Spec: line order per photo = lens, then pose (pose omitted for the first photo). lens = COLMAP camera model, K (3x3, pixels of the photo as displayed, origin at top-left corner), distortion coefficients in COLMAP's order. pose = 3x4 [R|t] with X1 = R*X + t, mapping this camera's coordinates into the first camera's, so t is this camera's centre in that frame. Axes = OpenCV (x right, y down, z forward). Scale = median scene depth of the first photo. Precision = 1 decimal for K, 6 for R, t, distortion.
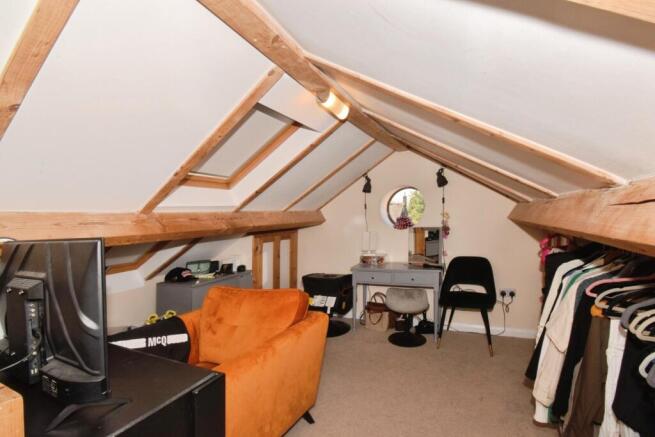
lens RADIAL K [[287.2, 0, 309.0], [0, 287.2, 210.9], [0, 0, 1]] dist [0.001231, -0.018235]
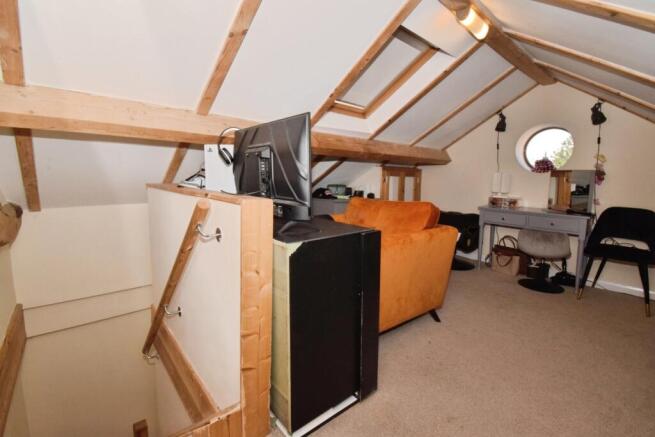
lens RADIAL K [[293.2, 0, 318.3], [0, 293.2, 206.6], [0, 0, 1]] dist [0.001357, -0.020827]
pose [[0.945044, 0.034506, -0.325118, -0.046502], [-0.007413, 0.996421, 0.084206, 0.121875], [0.326860, -0.077168, 0.941917, -0.119382]]
